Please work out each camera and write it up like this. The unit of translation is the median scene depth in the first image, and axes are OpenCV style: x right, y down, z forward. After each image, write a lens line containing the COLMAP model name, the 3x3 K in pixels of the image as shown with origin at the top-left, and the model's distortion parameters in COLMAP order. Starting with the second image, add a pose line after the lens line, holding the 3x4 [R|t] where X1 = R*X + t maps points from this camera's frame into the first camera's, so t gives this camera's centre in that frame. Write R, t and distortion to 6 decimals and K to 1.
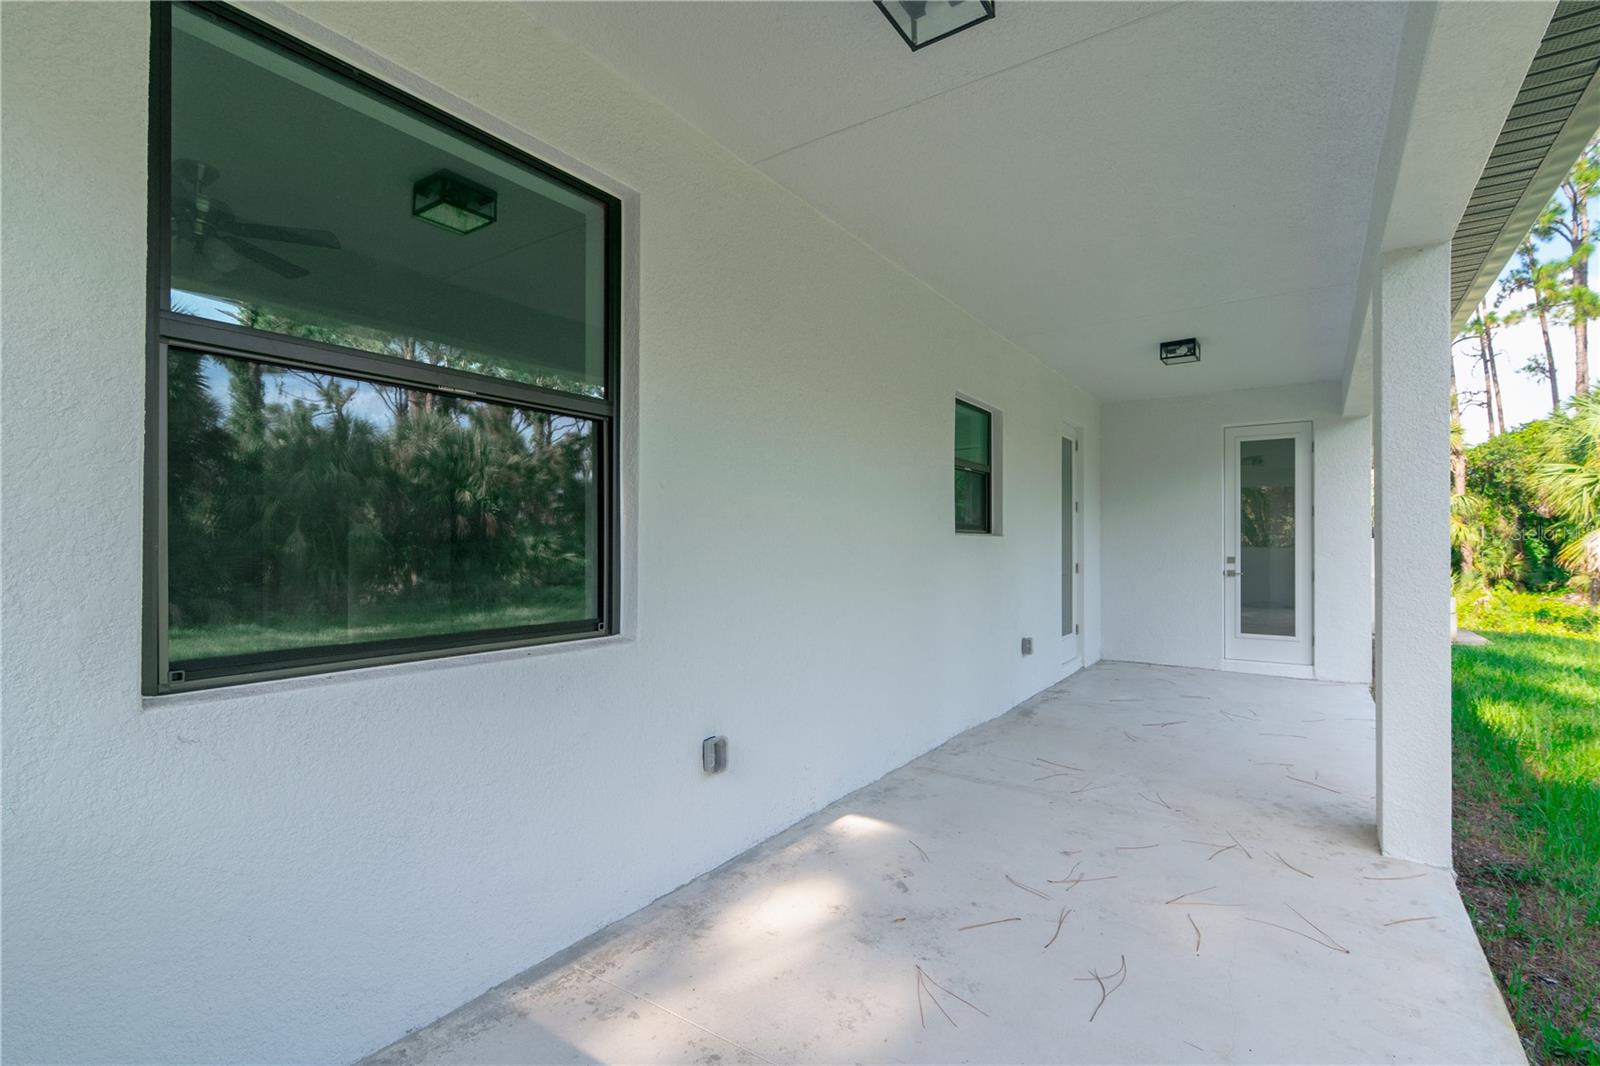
lens RADIAL K [[733.9, 0, 805.4], [0, 733.9, 547.7], [0, 0, 1]] dist [0.010370, -0.000061]
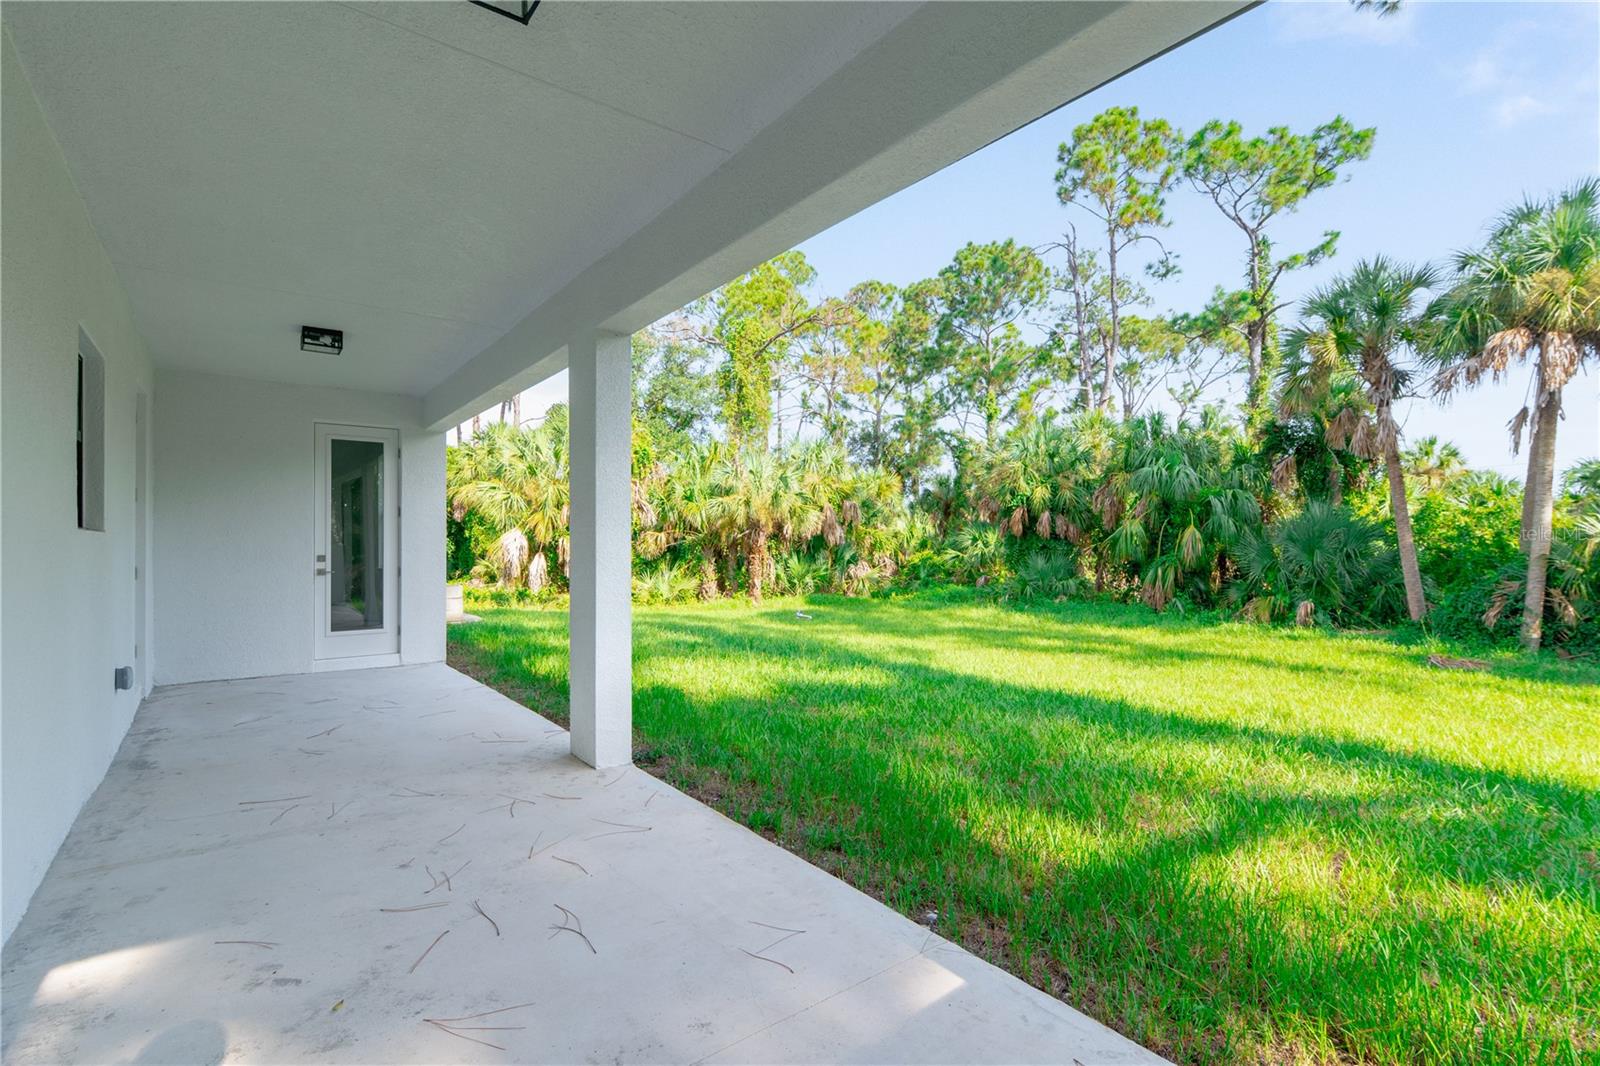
lens RADIAL K [[733.9, 0, 805.4], [0, 733.9, 547.7], [0, 0, 1]] dist [0.010370, -0.000061]
pose [[0.309720, -0.006771, 0.950804, -0.183008], [0.003615, 0.999976, 0.005944, -0.001101], [-0.950821, 0.001596, 0.309737, 0.096576]]
